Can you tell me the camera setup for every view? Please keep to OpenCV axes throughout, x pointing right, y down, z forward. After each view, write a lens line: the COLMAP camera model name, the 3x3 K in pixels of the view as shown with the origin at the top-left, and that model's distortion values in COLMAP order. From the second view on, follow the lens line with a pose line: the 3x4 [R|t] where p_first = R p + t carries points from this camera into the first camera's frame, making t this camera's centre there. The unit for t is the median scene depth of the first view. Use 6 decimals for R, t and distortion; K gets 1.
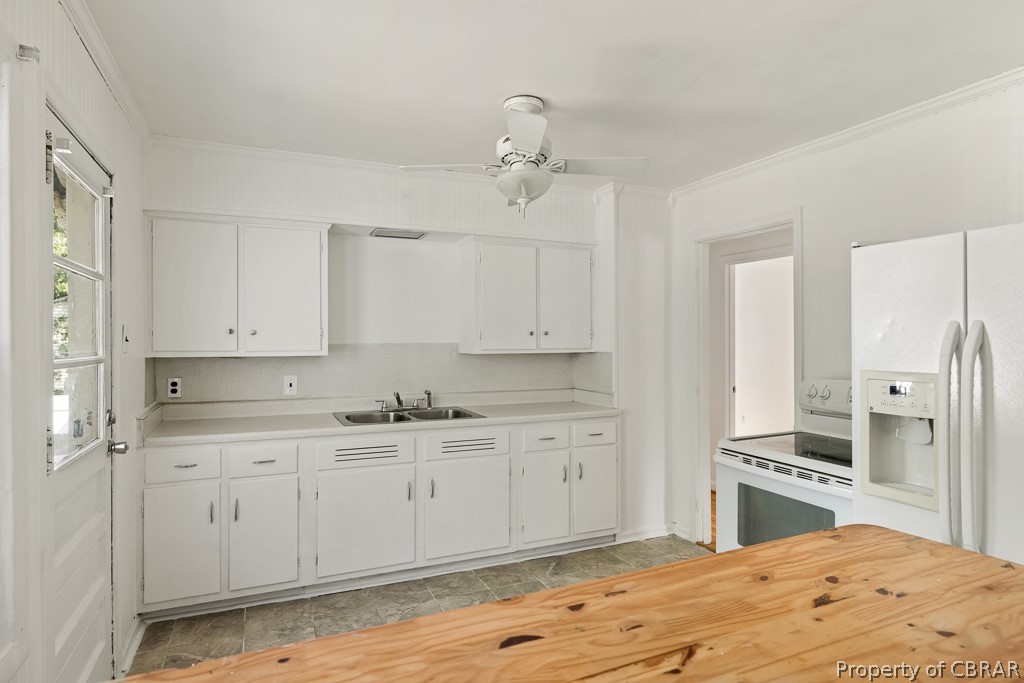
lens RADIAL K [[584.2, 0, 512.1], [0, 584.2, 340.6], [0, 0, 1]] dist [-0.002306, -0.000227]
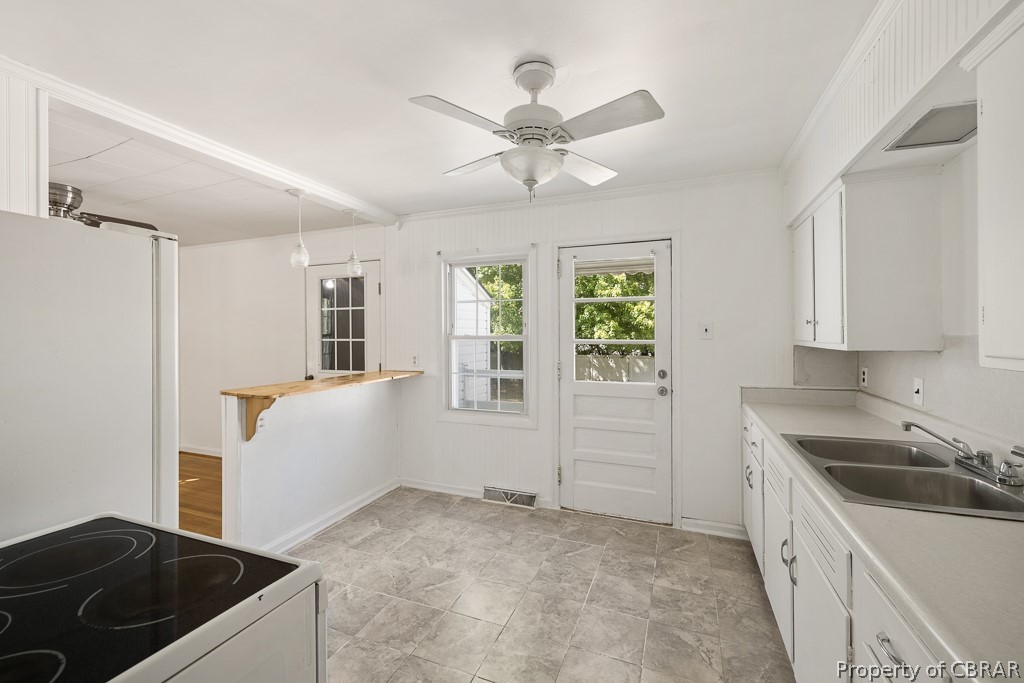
lens RADIAL K [[406.9, 0, 512.5], [0, 406.9, 339.9], [0, 0, 1]] dist [-0.000507, -0.000015]
pose [[-0.713486, 0.010501, -0.700590, 0.433266], [0.010374, 0.999936, 0.004422, 0.005448], [0.700592, -0.004113, -0.713550, 1.266322]]
